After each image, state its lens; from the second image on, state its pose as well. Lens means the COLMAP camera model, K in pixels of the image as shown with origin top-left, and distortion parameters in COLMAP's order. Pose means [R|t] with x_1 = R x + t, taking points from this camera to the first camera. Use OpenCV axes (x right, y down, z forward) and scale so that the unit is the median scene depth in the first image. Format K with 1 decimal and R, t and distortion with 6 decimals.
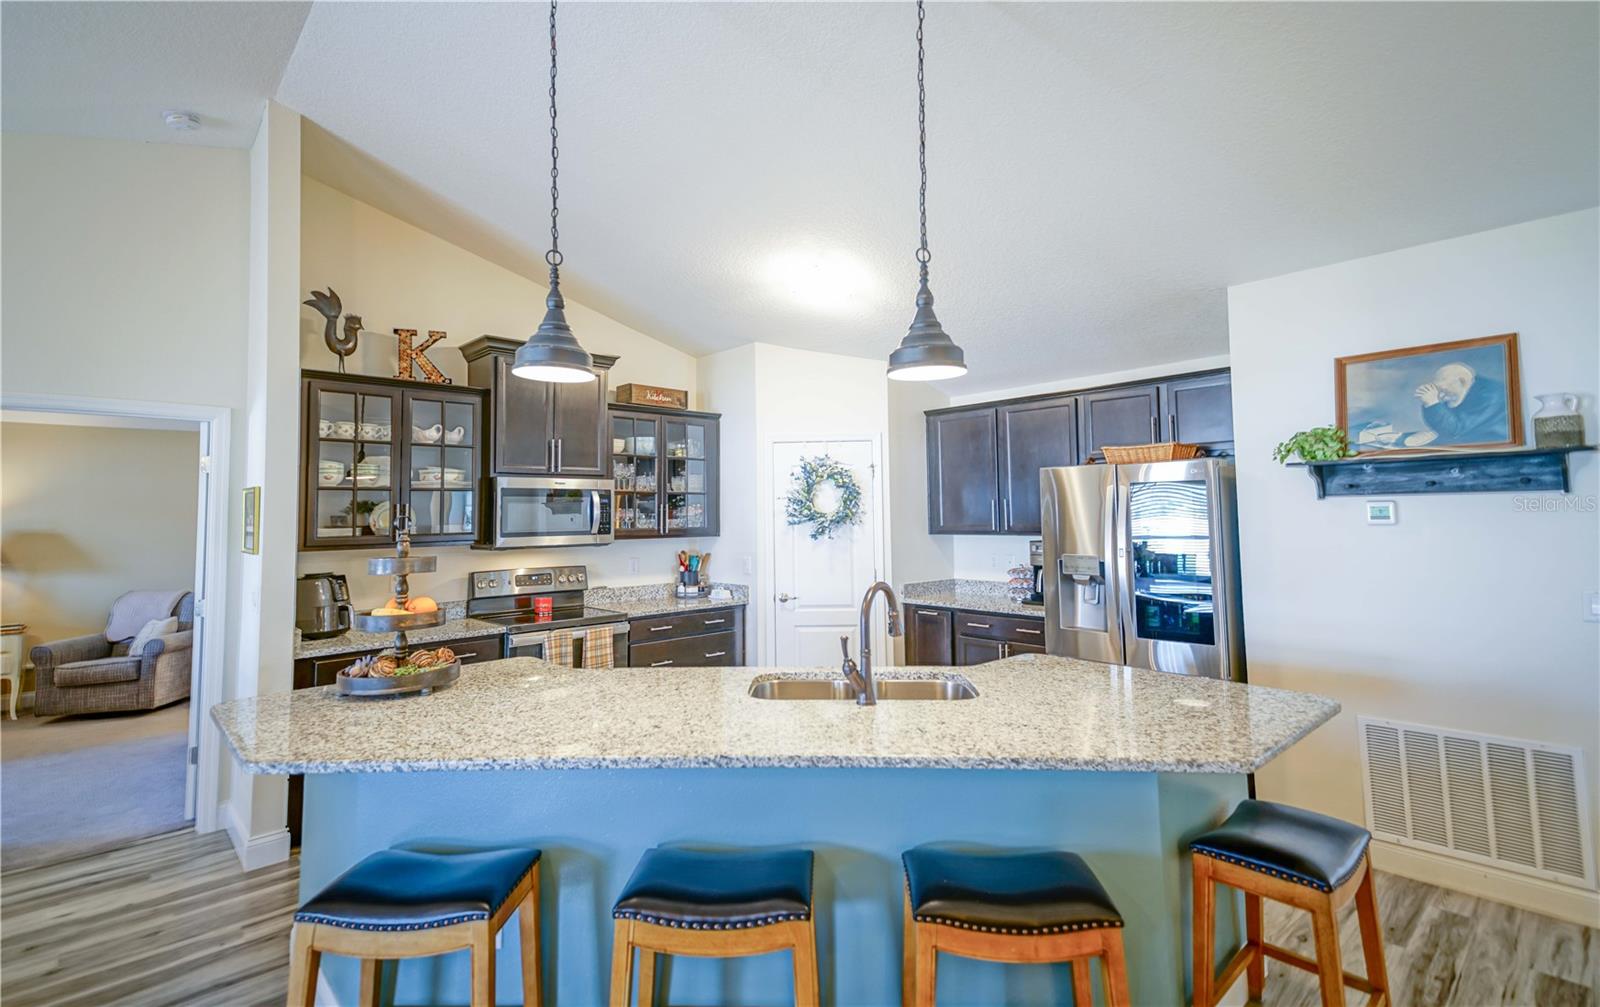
lens RADIAL K [[737.9, 0, 796.3], [0, 737.9, 476.3], [0, 0, 1]] dist [0.039154, -0.000165]
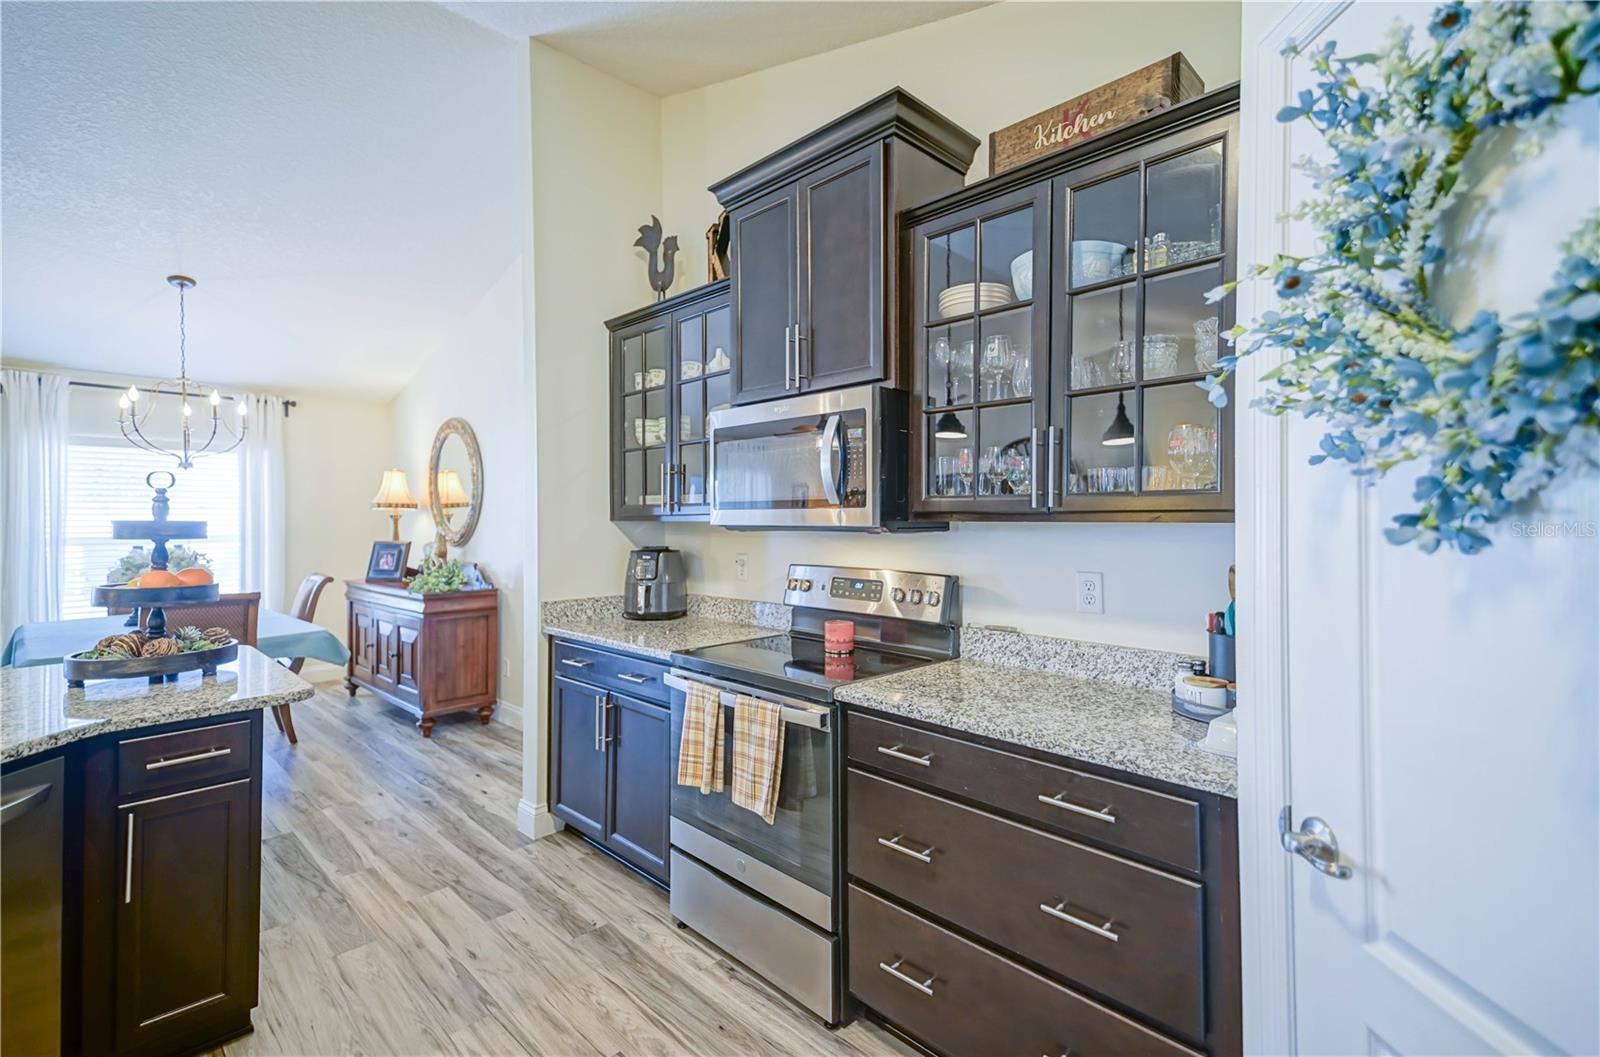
lens RADIAL K [[728.0, 0, 798.3], [0, 728.0, 512.5], [0, 0, 1]] dist [0.043348, -0.000441]
pose [[0.032050, 0.006613, -0.999464, 0.220638], [0.059140, 0.998214, 0.008501, 0.088603], [0.997735, -0.059380, 0.031601, 1.105699]]
